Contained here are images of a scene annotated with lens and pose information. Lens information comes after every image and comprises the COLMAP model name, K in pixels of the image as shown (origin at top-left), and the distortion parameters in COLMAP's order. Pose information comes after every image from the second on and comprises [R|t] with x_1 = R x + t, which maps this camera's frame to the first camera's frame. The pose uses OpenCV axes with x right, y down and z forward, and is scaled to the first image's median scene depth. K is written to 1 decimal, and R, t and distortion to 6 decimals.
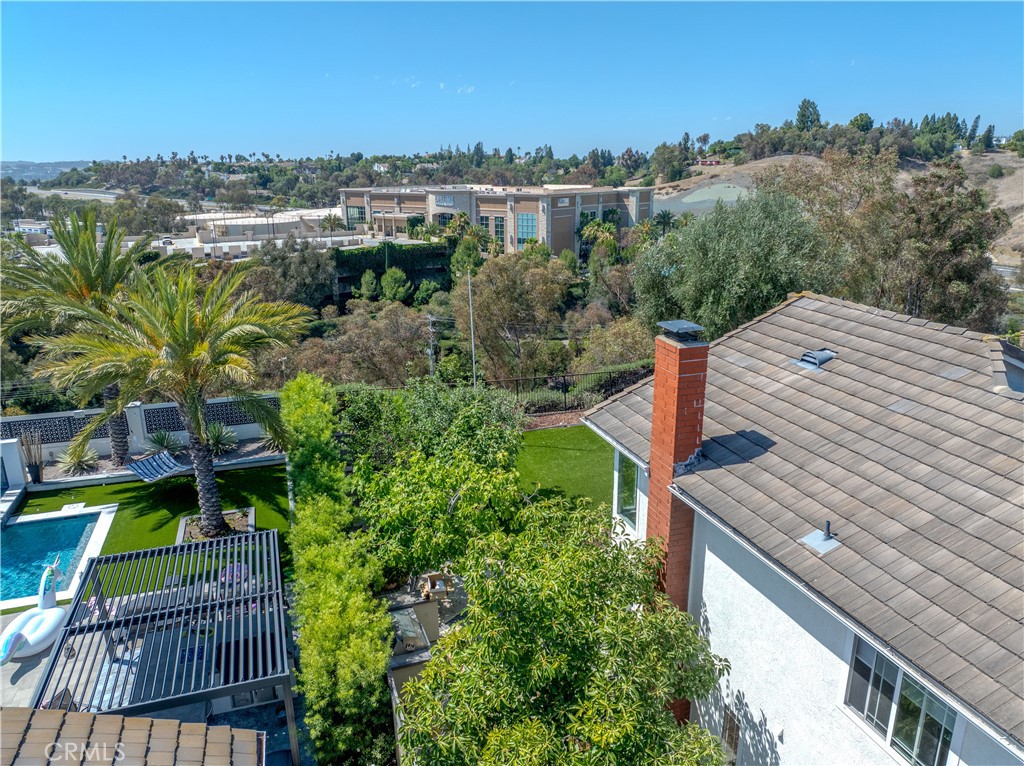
lens RADIAL K [[721.8, 0, 514.7], [0, 721.8, 377.7], [0, 0, 1]] dist [-0.050068, 0.023740]
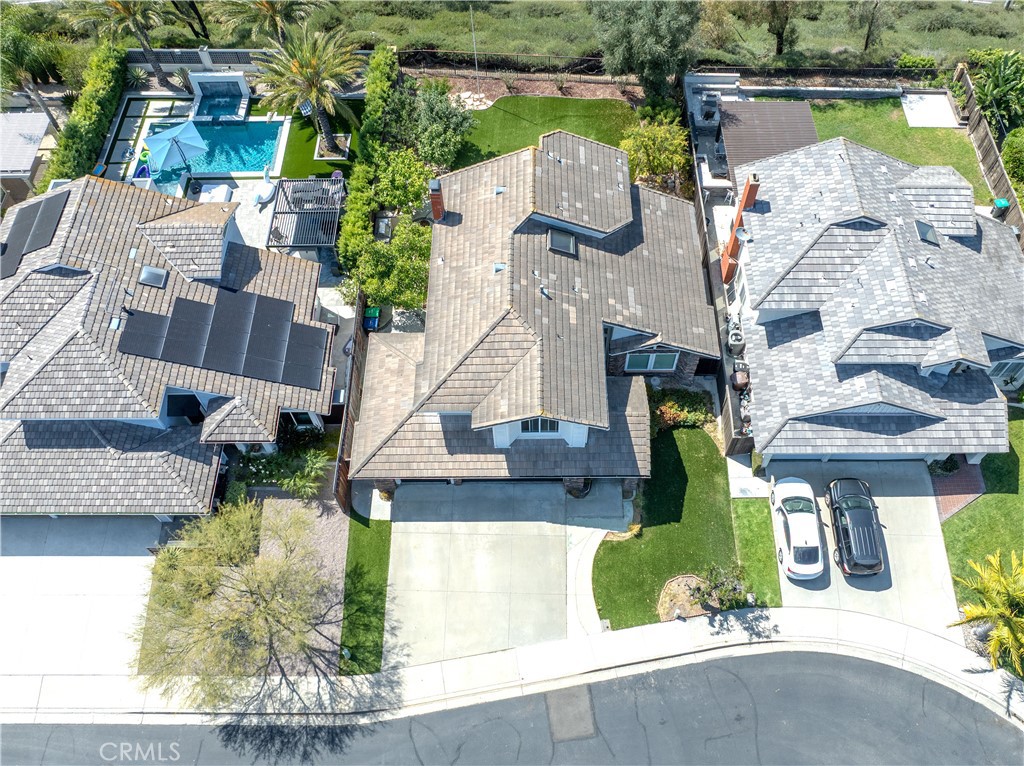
lens RADIAL K [[721.8, 0, 514.7], [0, 721.8, 377.7], [0, 0, 1]] dist [-0.050068, 0.023740]
pose [[0.952003, 0.270069, -0.144059, 0.875095], [-0.104103, 0.728269, 0.677338, -1.150096], [0.287842, -0.629831, 0.721430, -1.225367]]
